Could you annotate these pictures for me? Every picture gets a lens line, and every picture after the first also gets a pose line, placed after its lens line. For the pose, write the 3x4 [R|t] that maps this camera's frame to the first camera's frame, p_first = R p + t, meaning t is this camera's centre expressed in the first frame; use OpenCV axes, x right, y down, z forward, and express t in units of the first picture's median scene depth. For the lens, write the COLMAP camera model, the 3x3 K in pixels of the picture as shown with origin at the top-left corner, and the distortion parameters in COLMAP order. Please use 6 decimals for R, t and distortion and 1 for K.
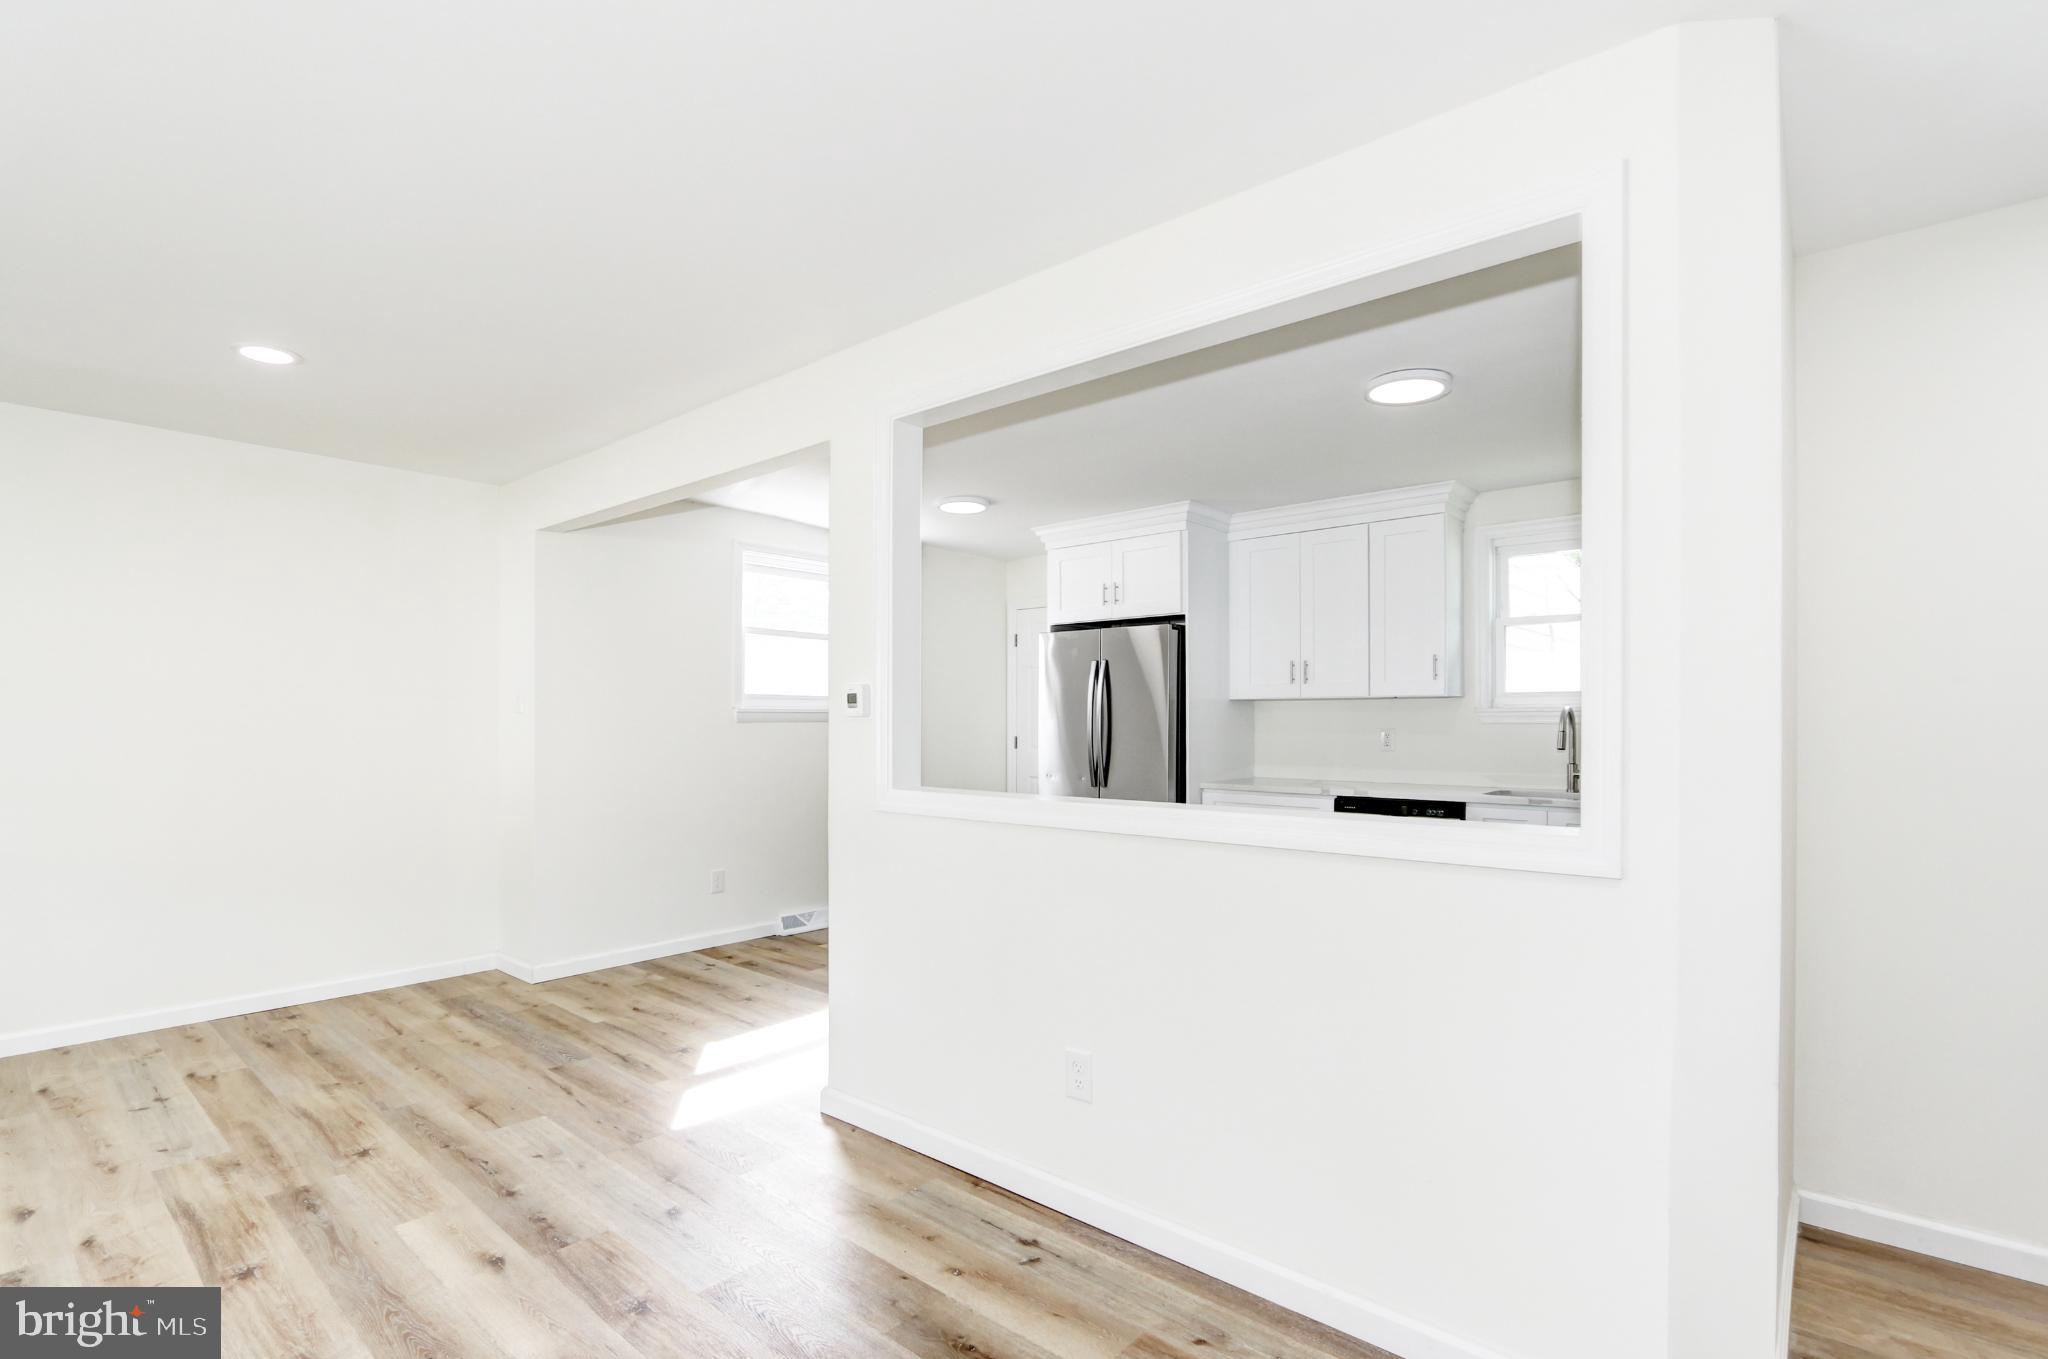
lens RADIAL K [[954.9, 0, 1031.0], [0, 954.9, 706.8], [0, 0, 1]] dist [-0.014372, 0.001231]
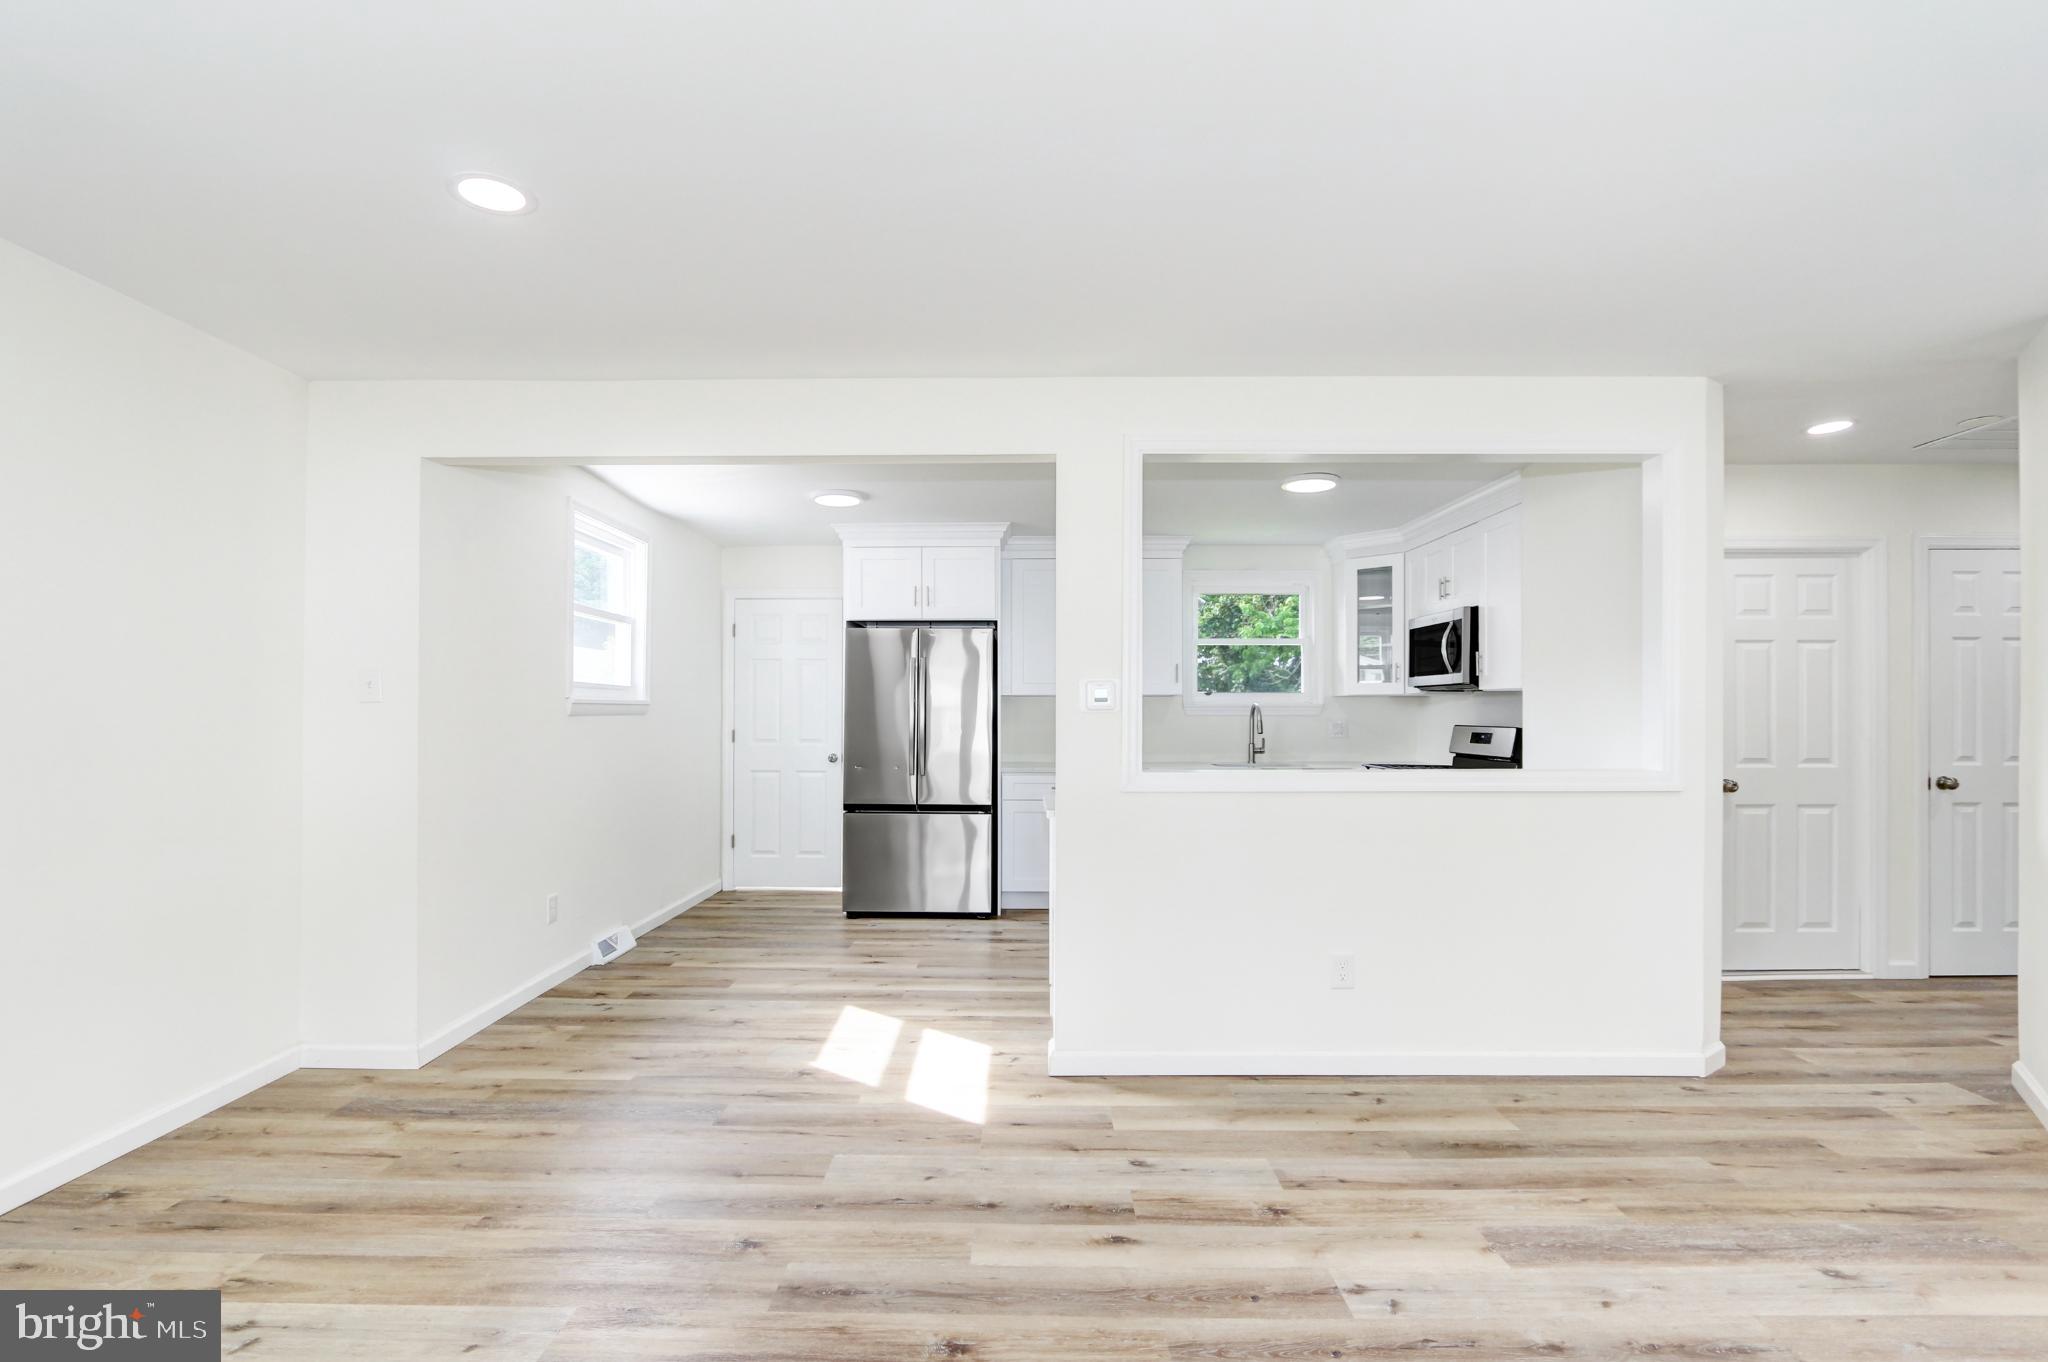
lens RADIAL K [[954.9, 0, 987.8], [0, 954.9, 710.4], [0, 0, 1]] dist [-0.014372, 0.001231]
pose [[0.766238, 0.002316, 0.642552, -0.618134], [-0.009447, 0.999926, 0.007661, 0.002411], [-0.642487, -0.011940, 0.766203, 0.142032]]
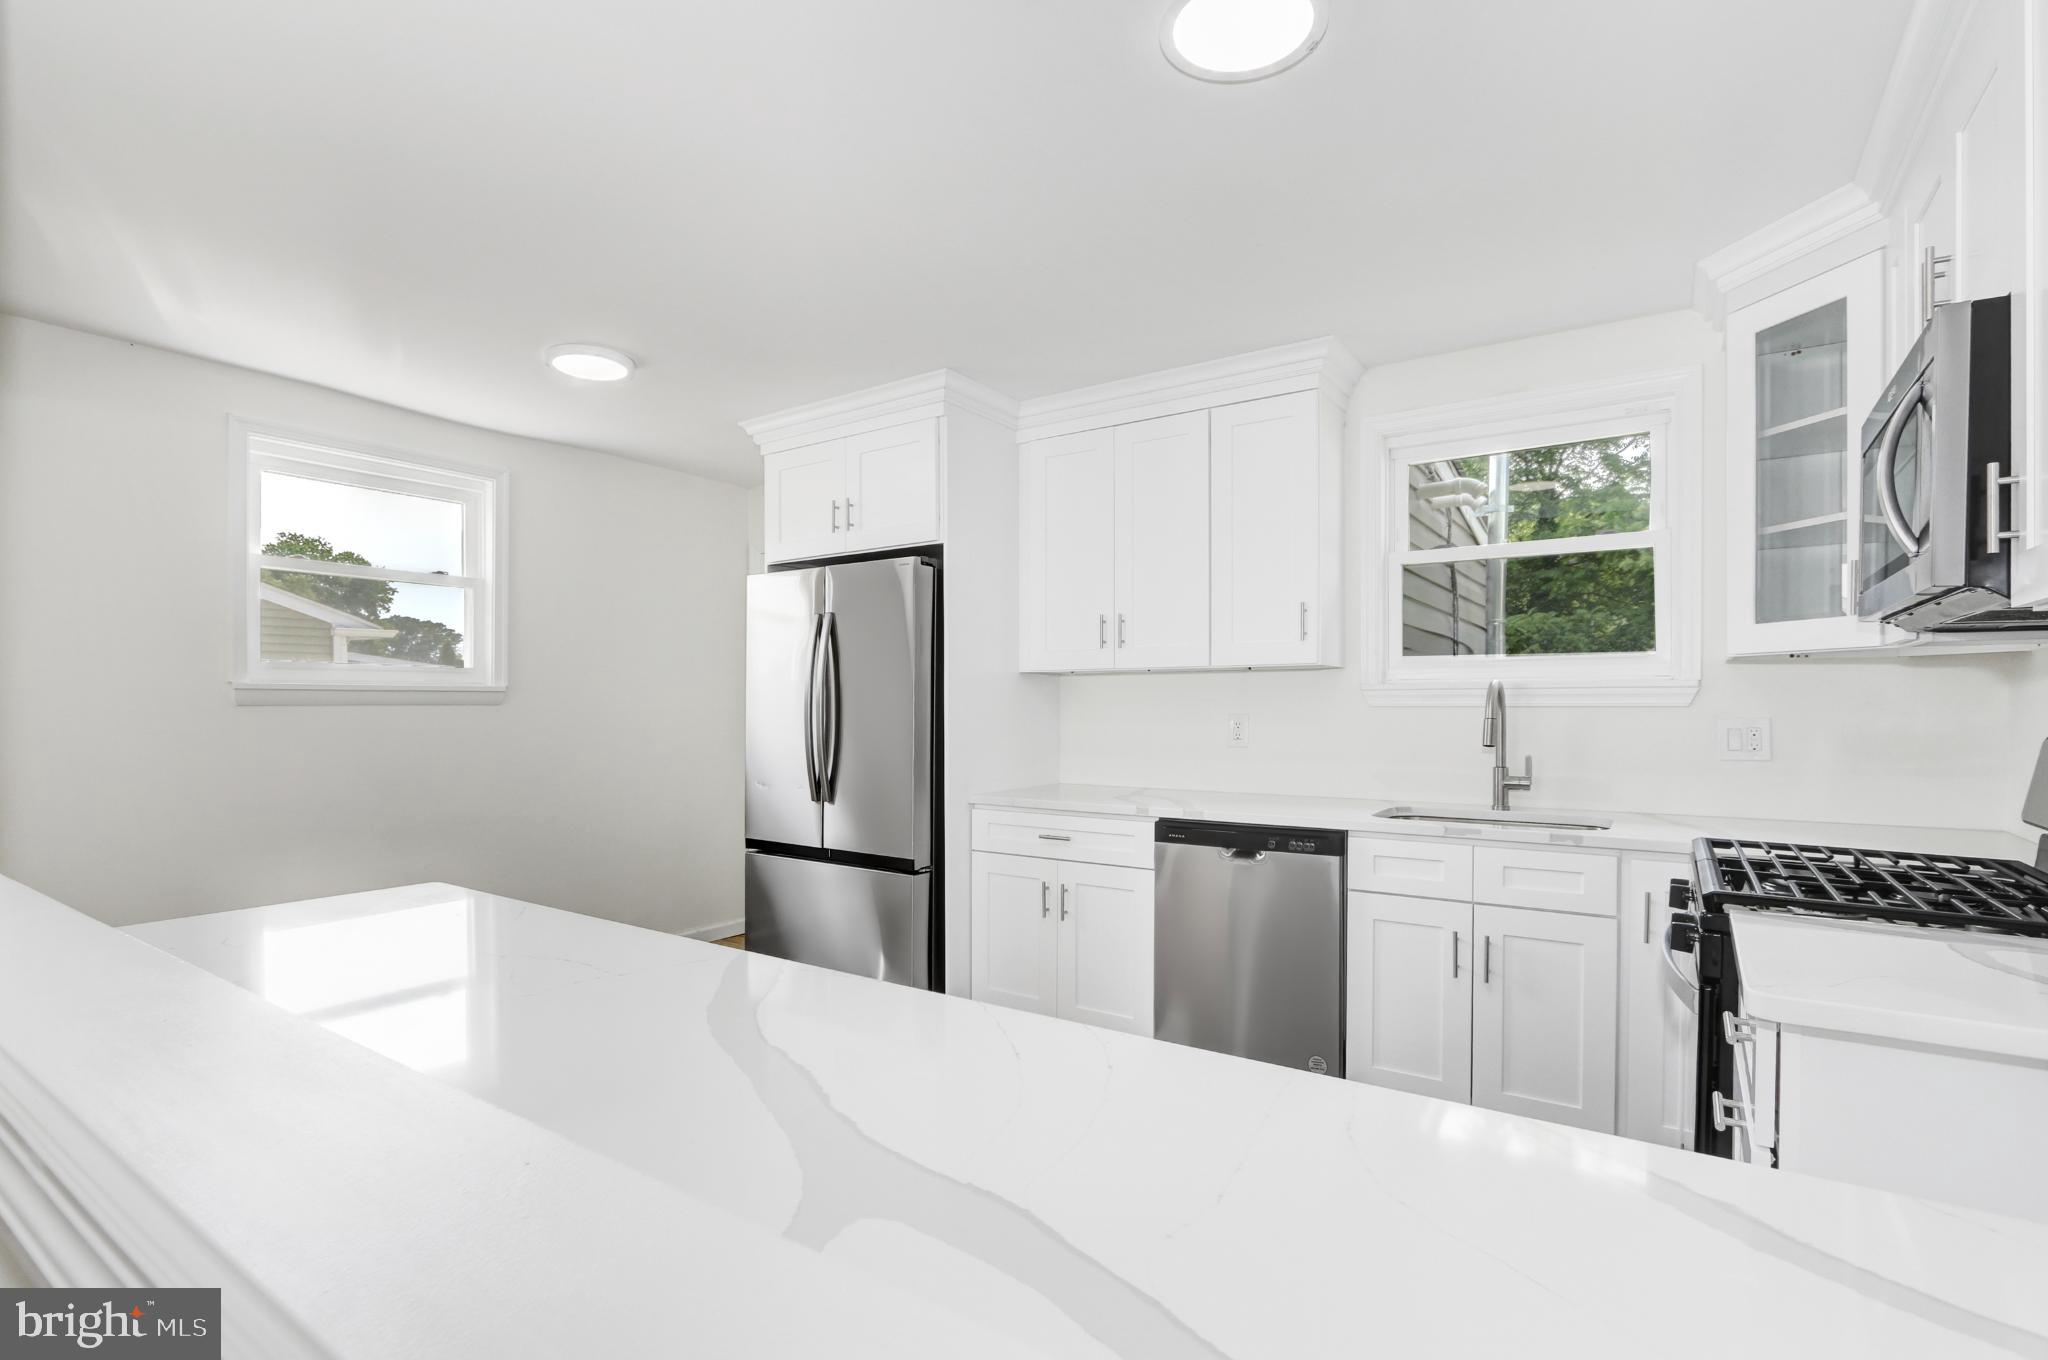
lens RADIAL K [[954.9, 0, 1031.2], [0, 954.9, 697.6], [0, 0, 1]] dist [-0.014372, 0.001231]
pose [[0.994196, 0.000564, 0.107581, 0.160994], [-0.001241, 0.999980, 0.006225, 0.007030], [-0.107576, -0.006322, 0.994177, 0.352887]]
